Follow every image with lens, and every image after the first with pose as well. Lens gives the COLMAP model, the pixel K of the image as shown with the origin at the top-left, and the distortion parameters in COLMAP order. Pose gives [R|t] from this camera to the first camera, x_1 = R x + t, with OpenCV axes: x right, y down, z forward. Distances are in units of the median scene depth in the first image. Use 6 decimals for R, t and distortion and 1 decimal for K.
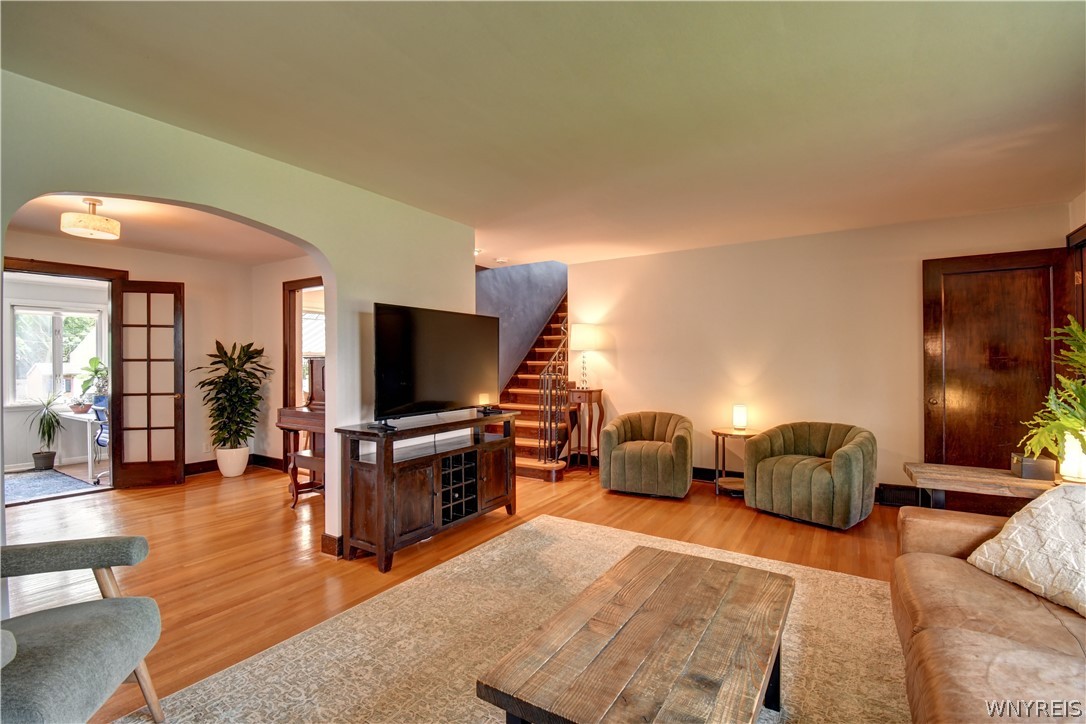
lens RADIAL K [[479.0, 0, 543.0], [0, 479.0, 362.0], [0, 0, 1]] dist [0.035071, -0.030065]
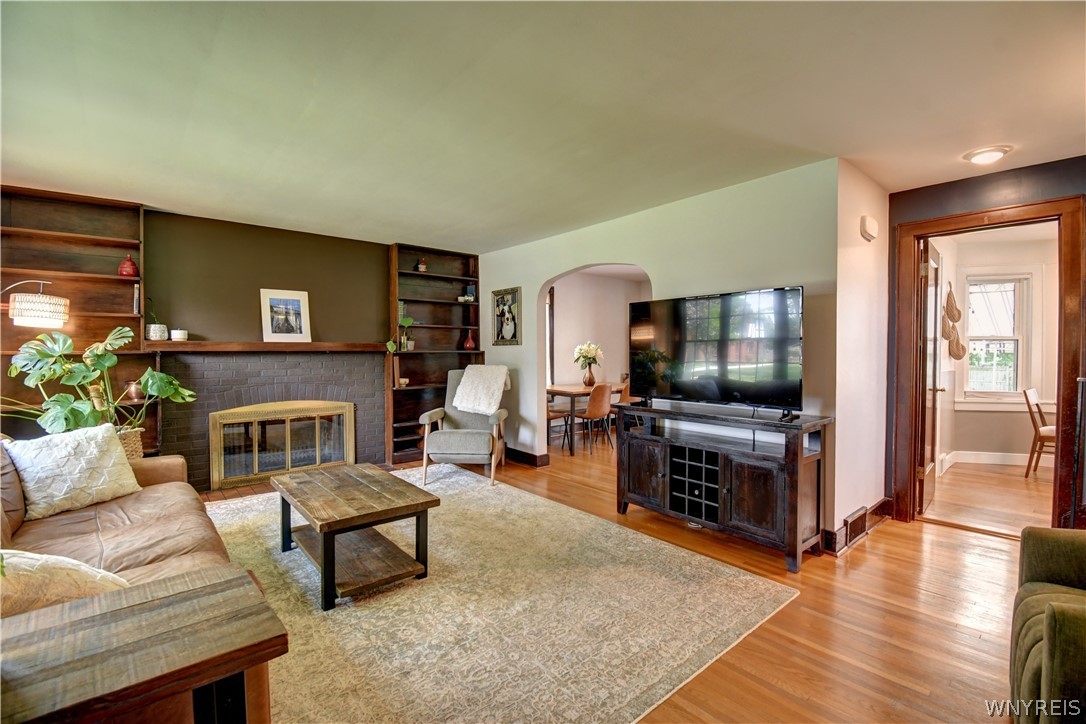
lens RADIAL K [[479.0, 0, 543.0], [0, 479.0, 362.0], [0, 0, 1]] dist [0.035071, -0.030065]
pose [[-0.284373, 0.032905, -0.958149, 0.793123], [0.006237, 0.999453, 0.032473, -0.007357], [0.958693, 0.003258, -0.284423, 0.979113]]
